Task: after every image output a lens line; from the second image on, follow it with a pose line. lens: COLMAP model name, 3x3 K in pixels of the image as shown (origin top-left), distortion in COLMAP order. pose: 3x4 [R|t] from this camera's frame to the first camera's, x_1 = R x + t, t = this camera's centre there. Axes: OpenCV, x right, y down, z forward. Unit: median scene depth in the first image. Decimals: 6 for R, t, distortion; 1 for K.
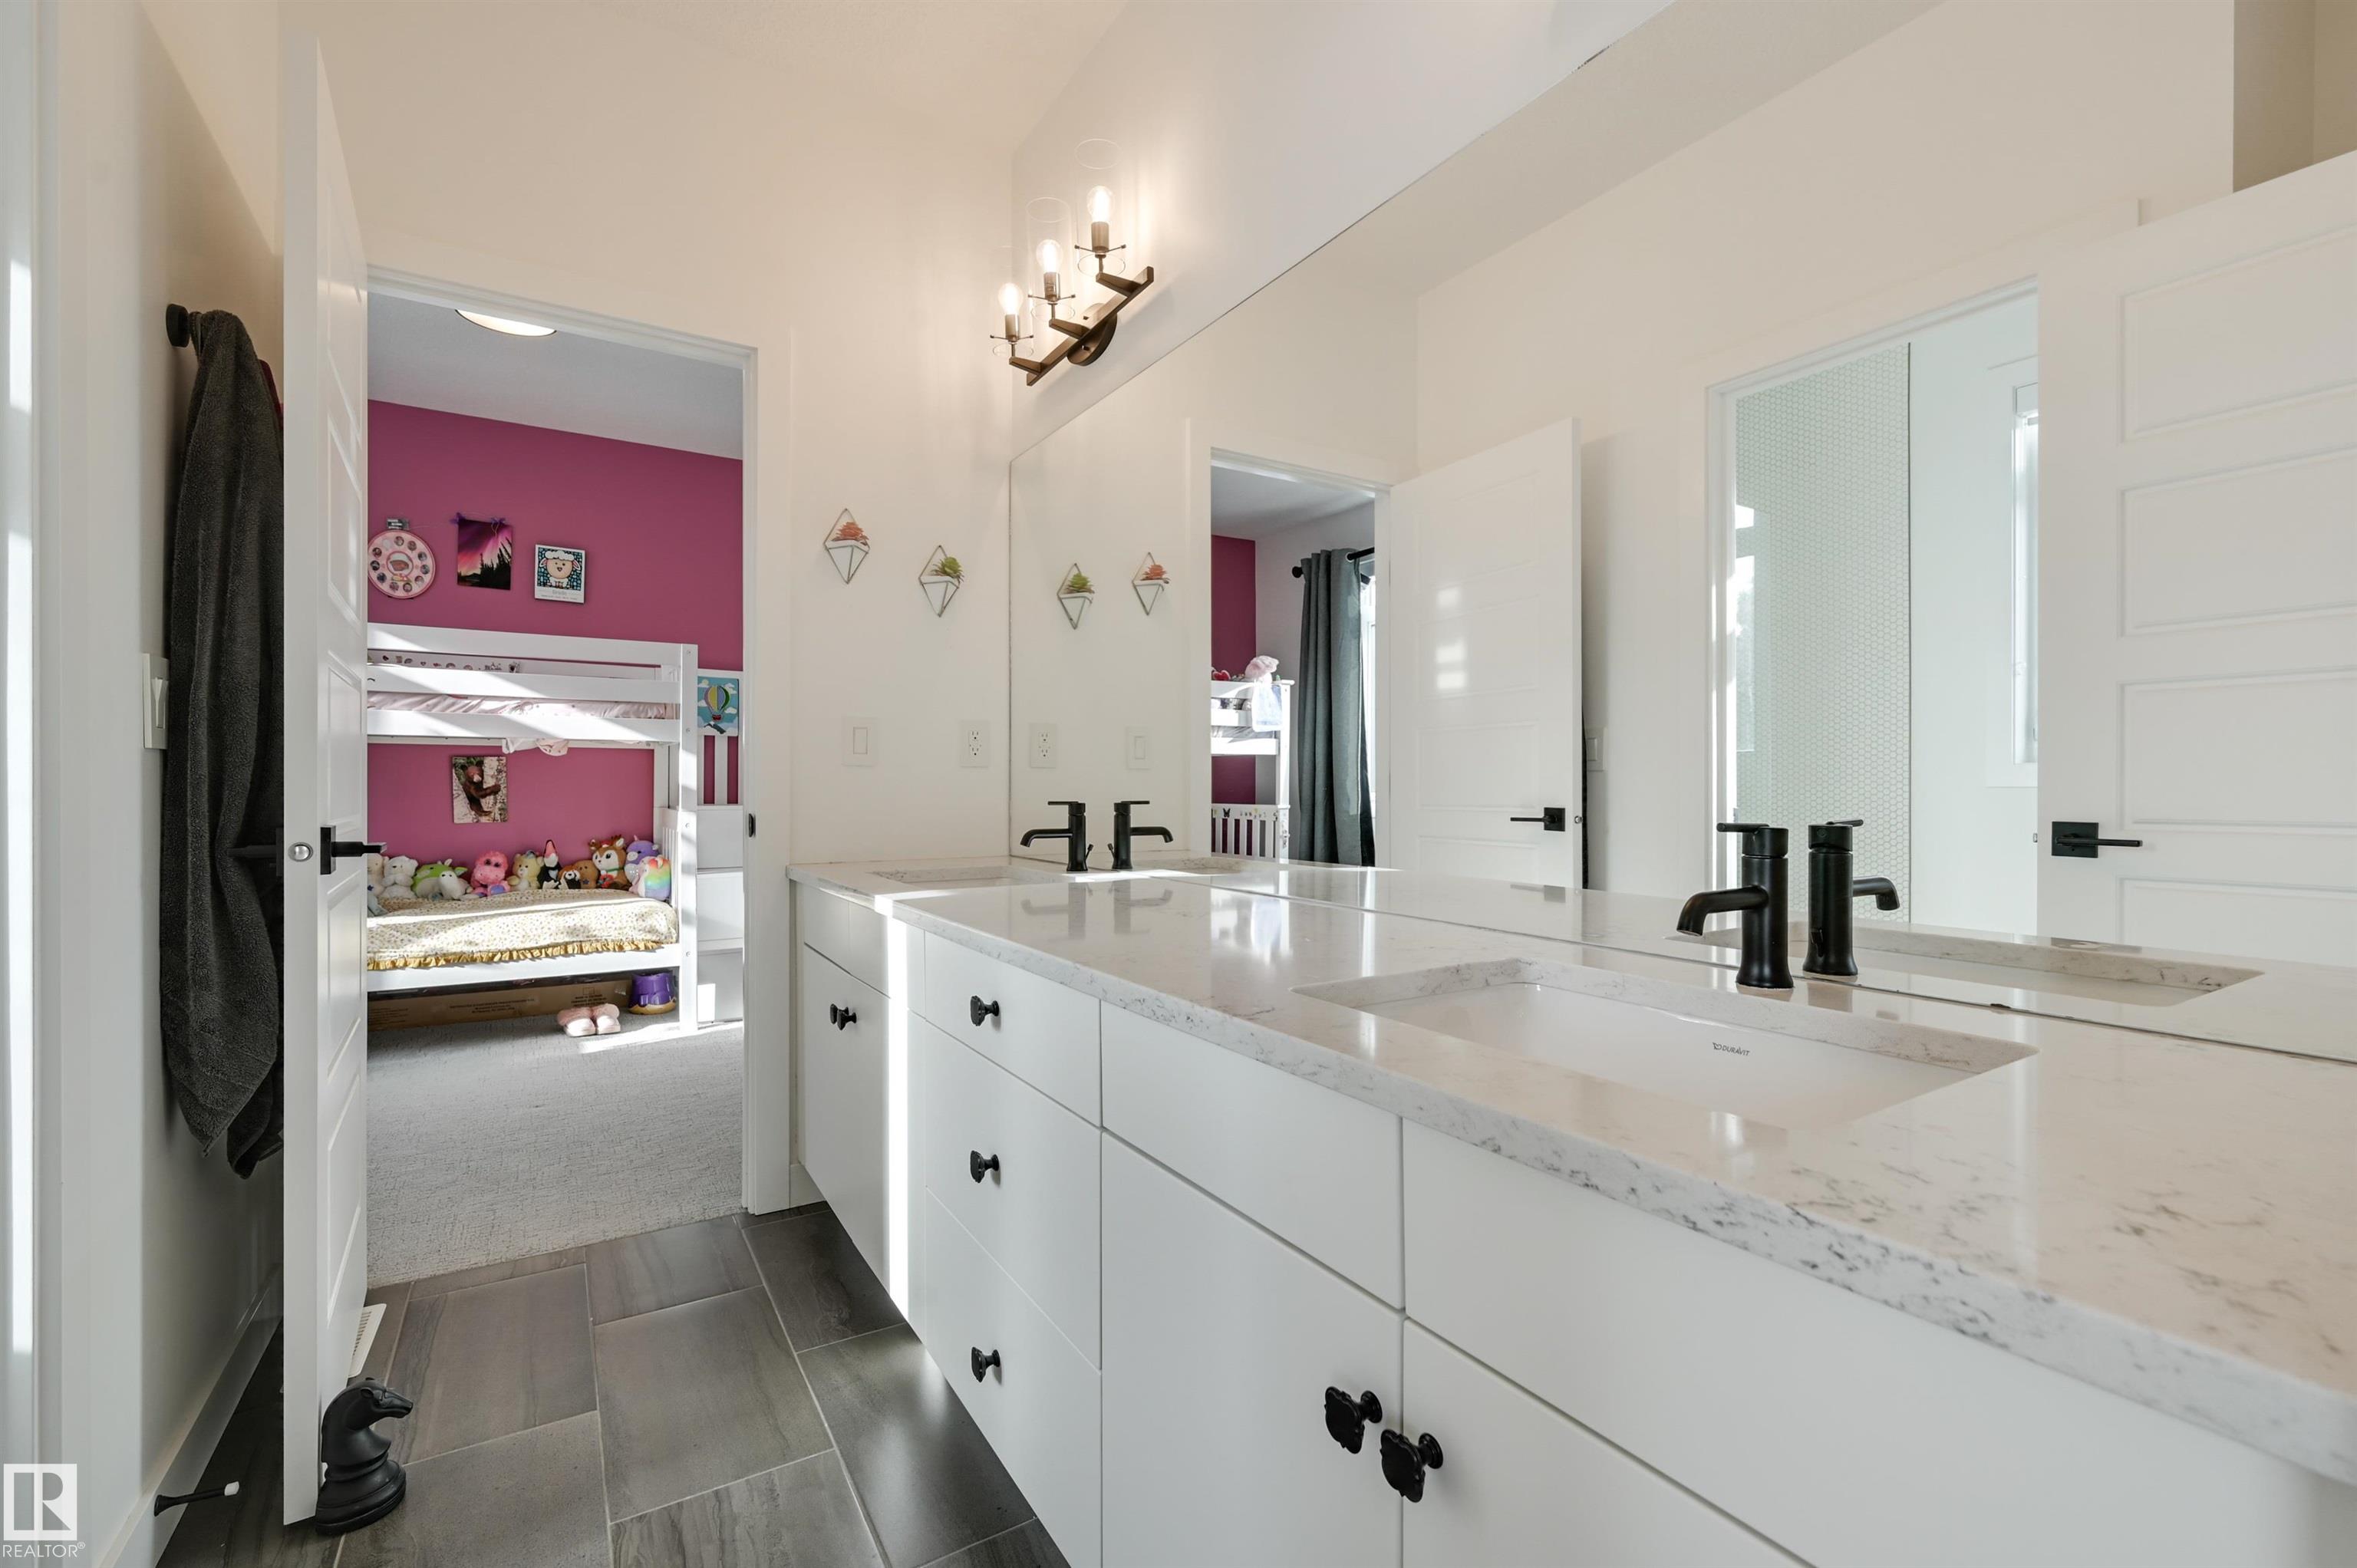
lens RADIAL K [[984.3, 0, 1172.6], [0, 984.3, 785.8], [0, 0, 1]] dist [0.000262, -0.000003]
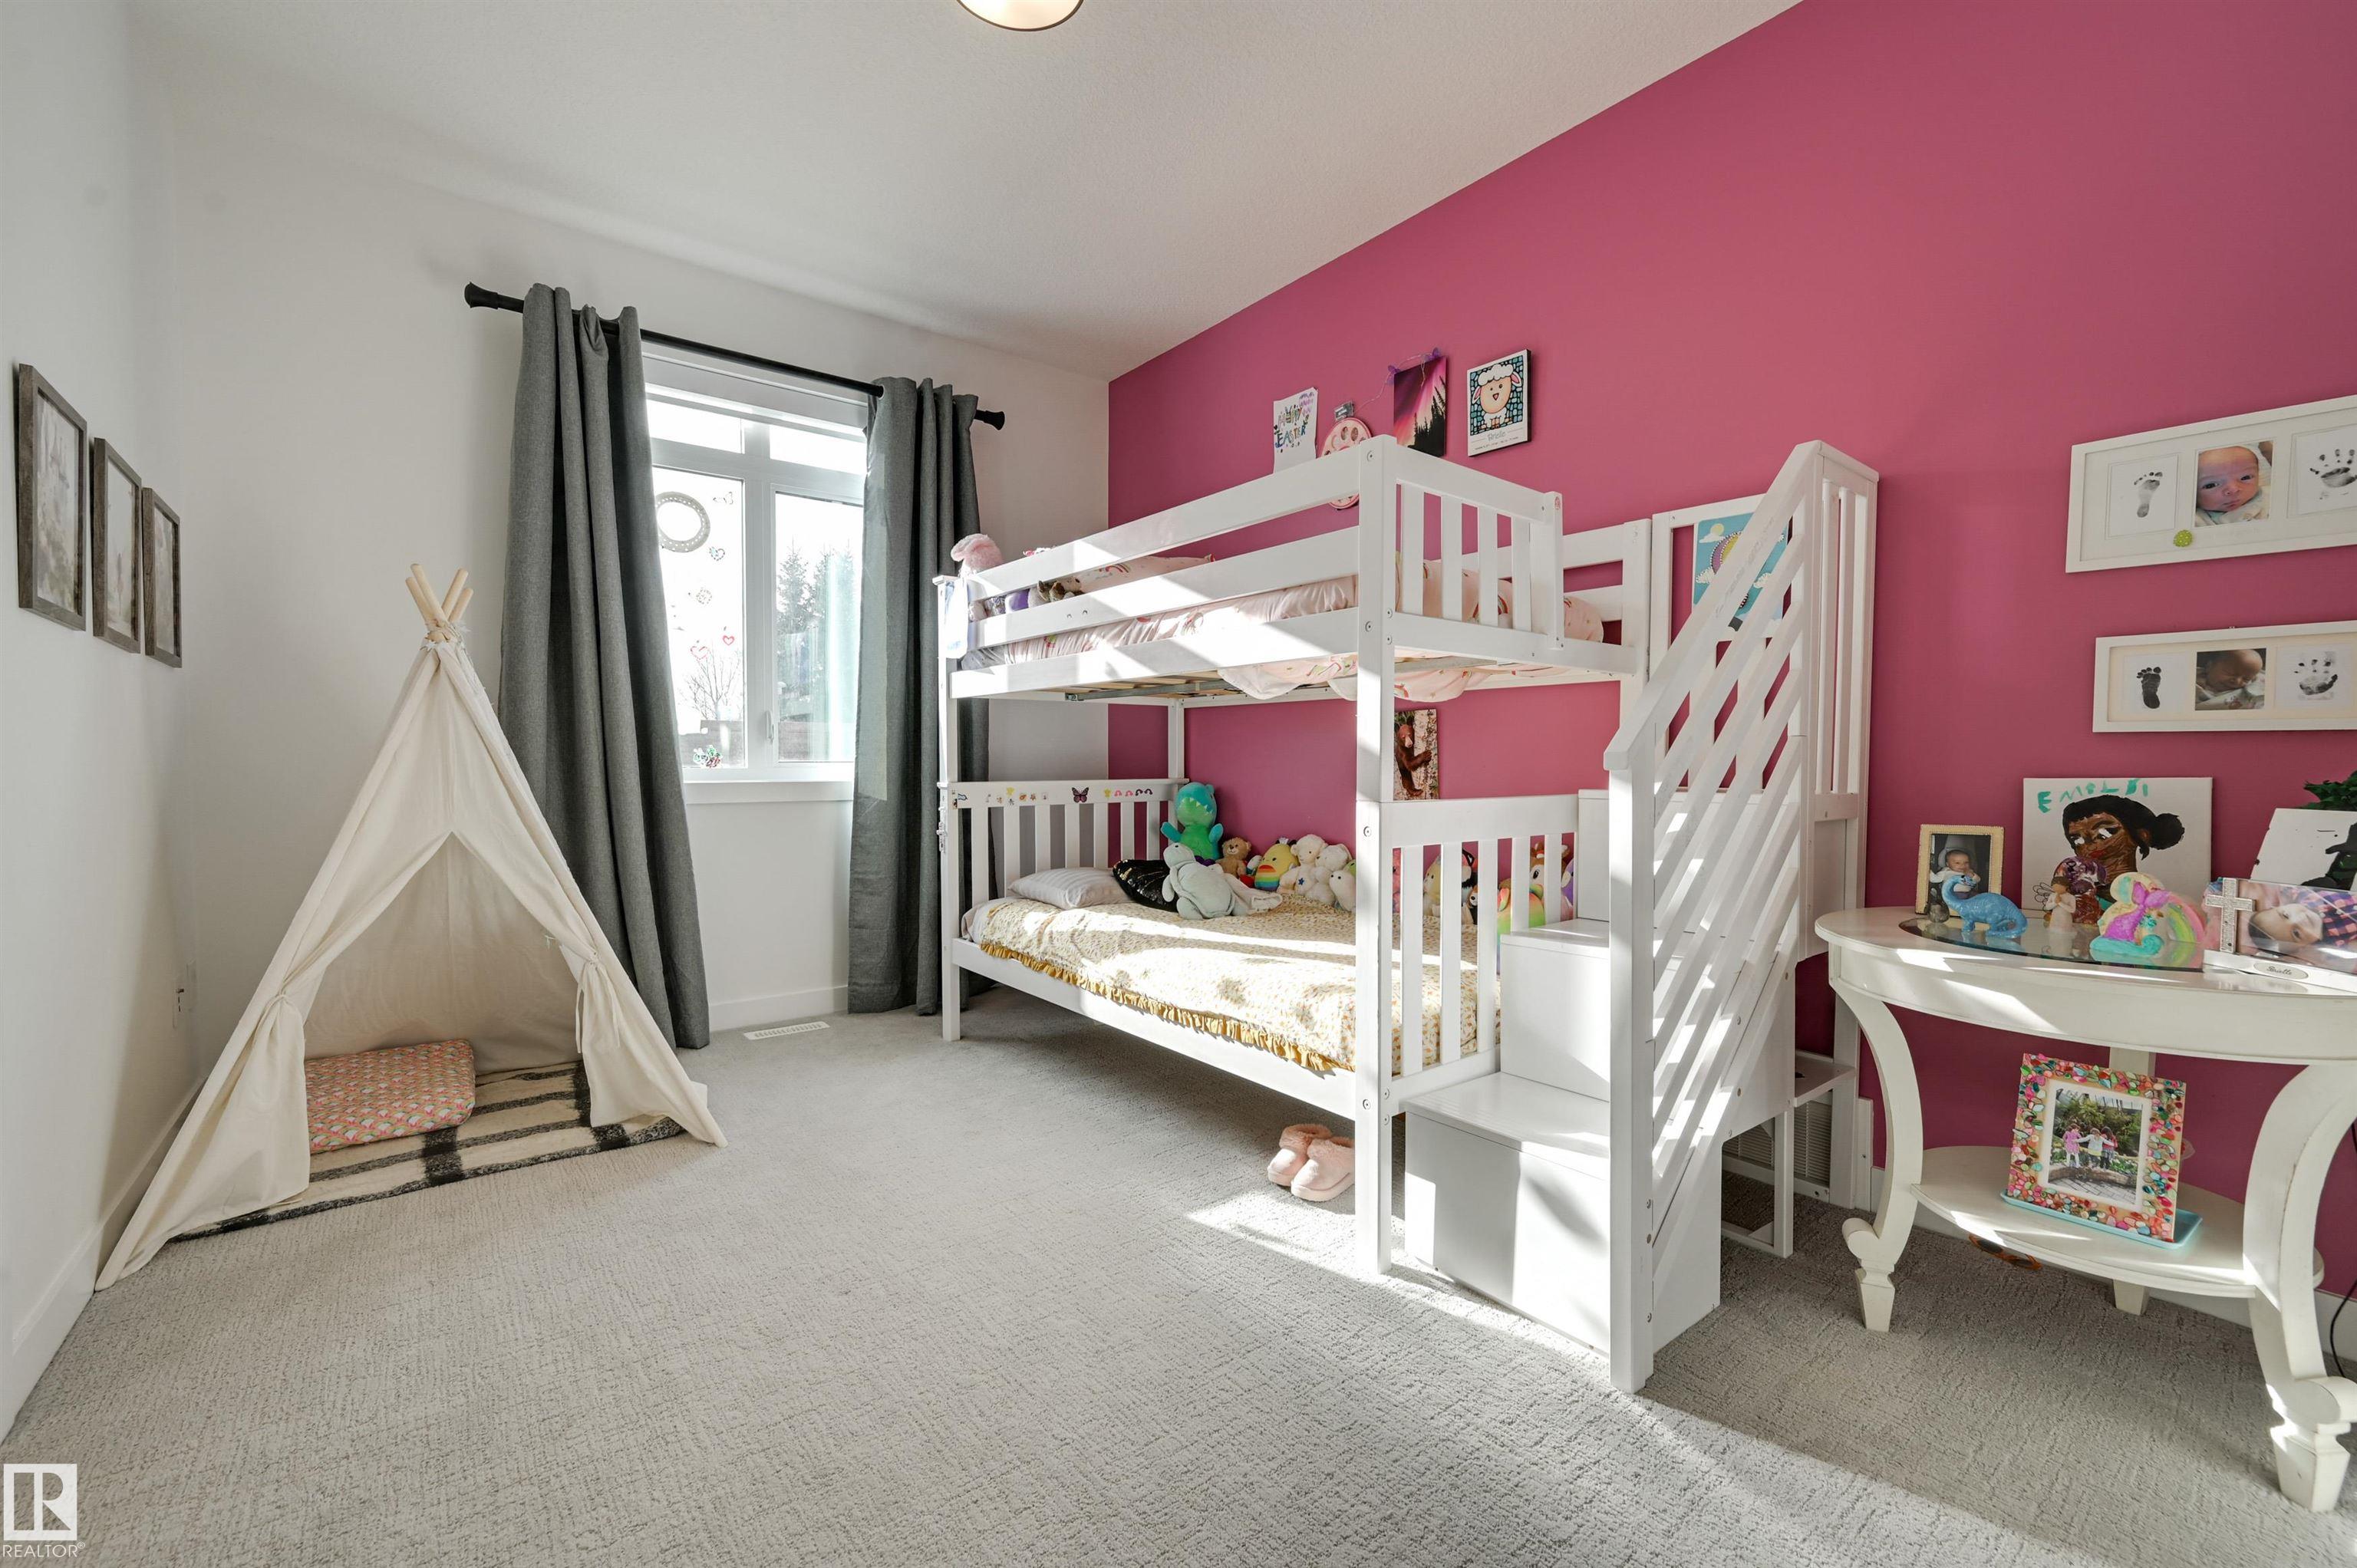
lens RADIAL K [[984.3, 0, 1172.1], [0, 984.3, 783.6], [0, 0, 1]] dist [0.000262, -0.000003]
pose [[0.102275, 0.019361, -0.994568, -0.037118], [-0.000025, 0.999811, 0.019461, 0.009325], [0.994756, -0.001966, 0.102257, 0.862662]]
